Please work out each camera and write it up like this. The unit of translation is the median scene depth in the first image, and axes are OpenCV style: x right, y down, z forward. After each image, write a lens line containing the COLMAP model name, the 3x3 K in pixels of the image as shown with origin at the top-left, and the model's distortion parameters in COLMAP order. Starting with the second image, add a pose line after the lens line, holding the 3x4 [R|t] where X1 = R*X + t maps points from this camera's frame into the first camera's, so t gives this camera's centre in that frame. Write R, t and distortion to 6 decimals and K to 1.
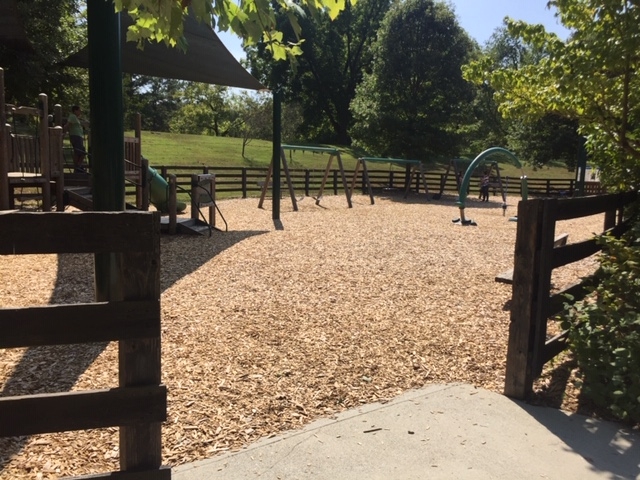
lens RADIAL K [[548.9, 0, 321.1], [0, 548.9, 239.4], [0, 0, 1]] dist [0.055051, -0.027546]
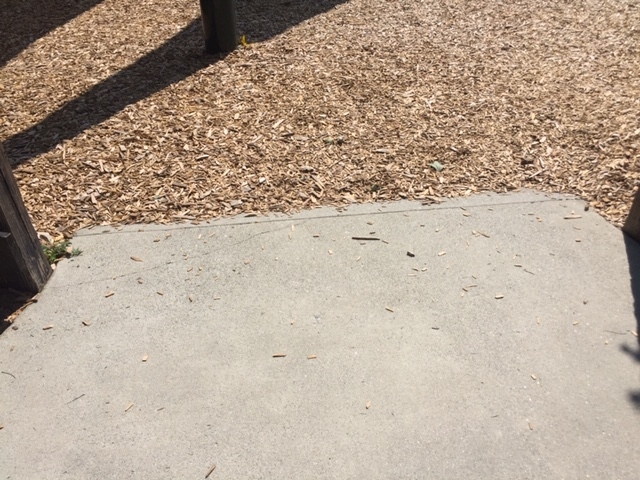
lens RADIAL K [[548.9, 0, 319.1], [0, 548.9, 238.9], [0, 0, 1]] dist [0.055051, -0.027546]
pose [[0.872278, 0.244284, -0.423623, 0.285758], [-0.024673, 0.887168, 0.460786, 0.004348], [0.488387, -0.391481, 0.779885, 0.315570]]
